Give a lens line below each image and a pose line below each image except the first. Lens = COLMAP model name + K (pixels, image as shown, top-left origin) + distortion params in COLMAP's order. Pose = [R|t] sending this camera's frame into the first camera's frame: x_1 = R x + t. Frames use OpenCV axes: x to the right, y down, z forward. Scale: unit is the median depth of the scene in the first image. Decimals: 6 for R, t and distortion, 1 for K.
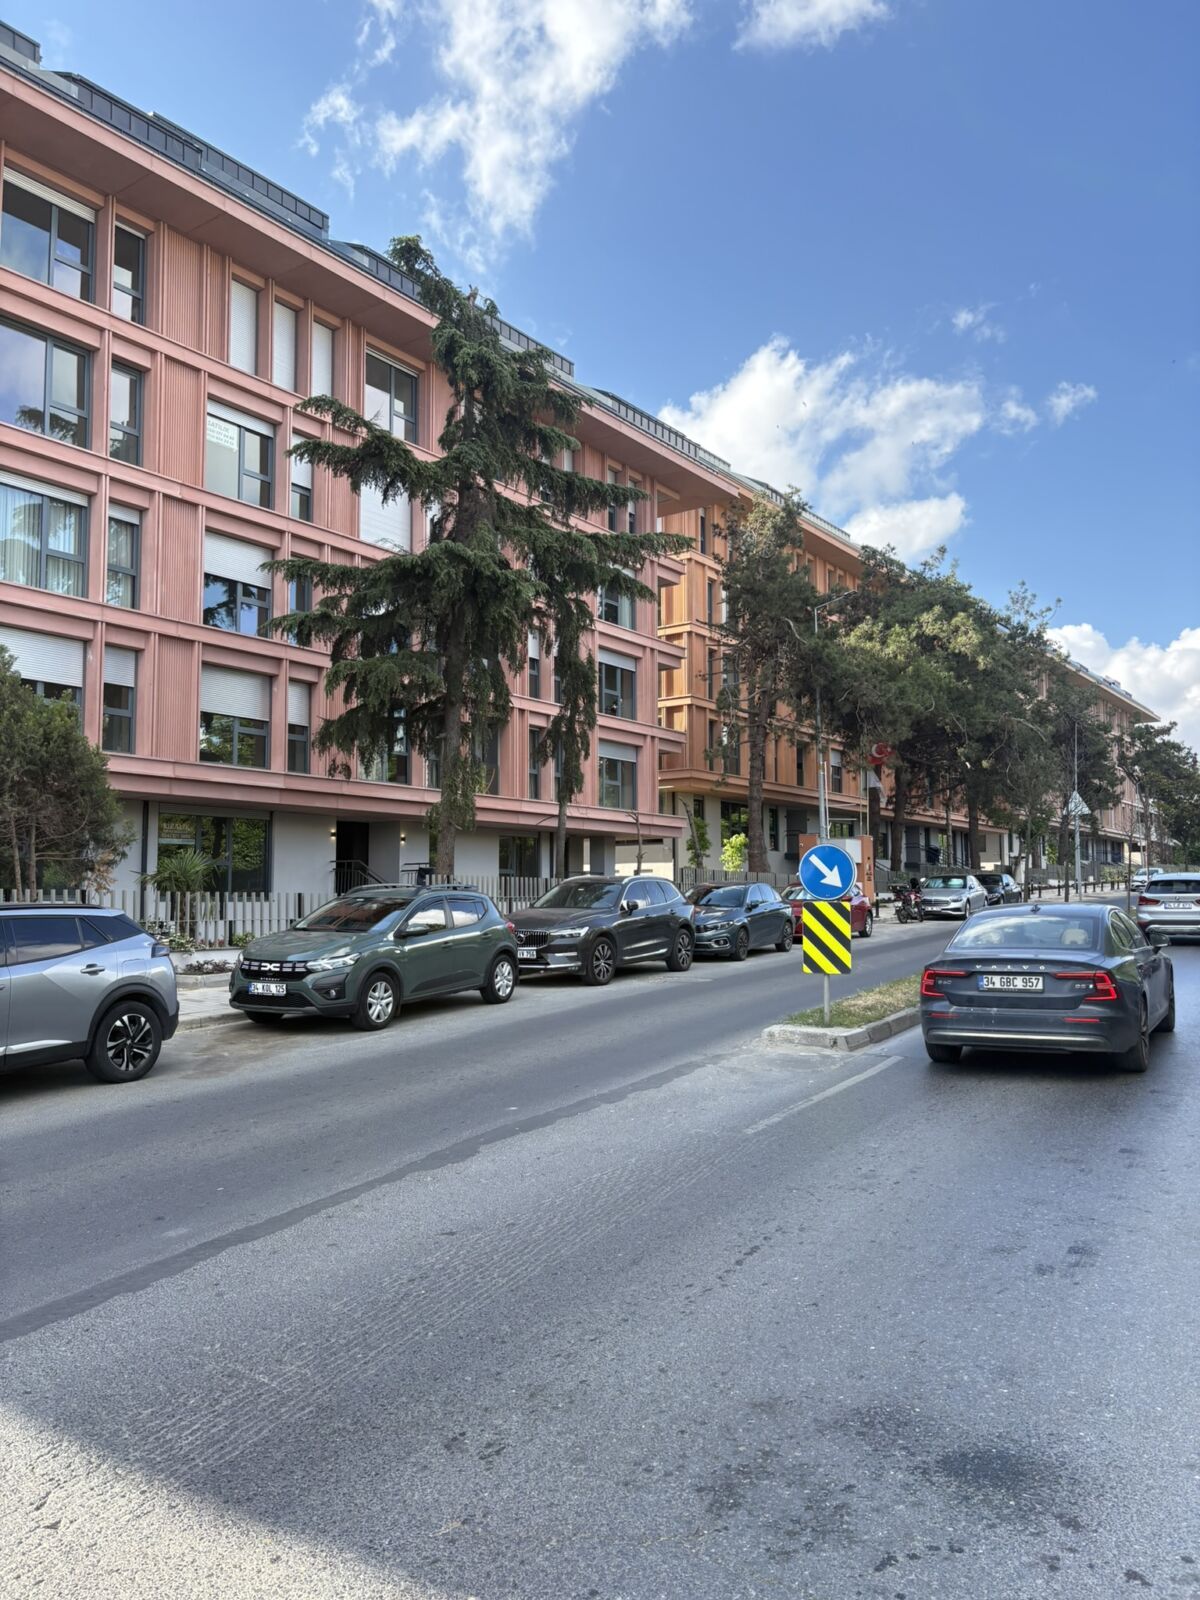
lens RADIAL K [[1215.6, 0, 600.4], [0, 1215.6, 802.7], [0, 0, 1]] dist [0.000382, 0.000024]
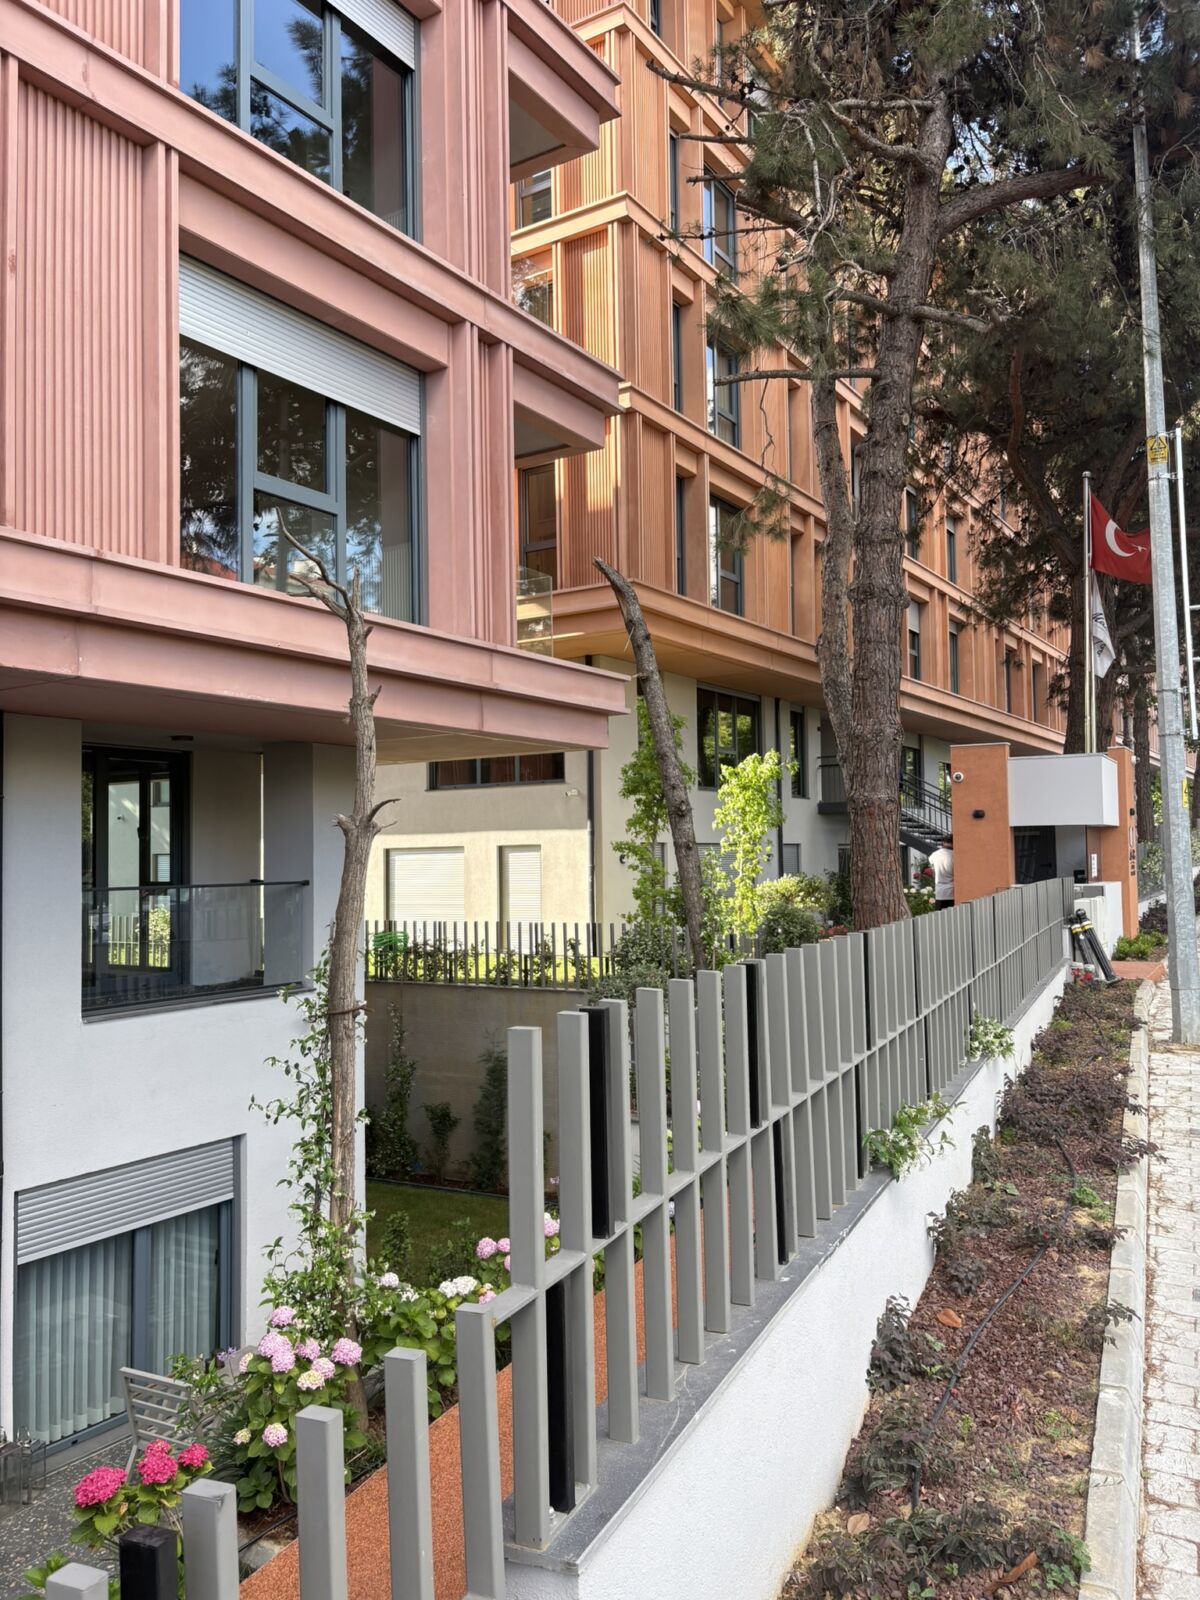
lens RADIAL K [[1215.6, 0, 599.2], [0, 1215.6, 796.1], [0, 0, 1]] dist [0.000382, 0.000024]
pose [[0.998288, -0.014422, 0.056687, 0.042118], [0.012568, 0.999379, 0.032917, 0.026303], [-0.057126, -0.032148, 0.997849, 0.626816]]
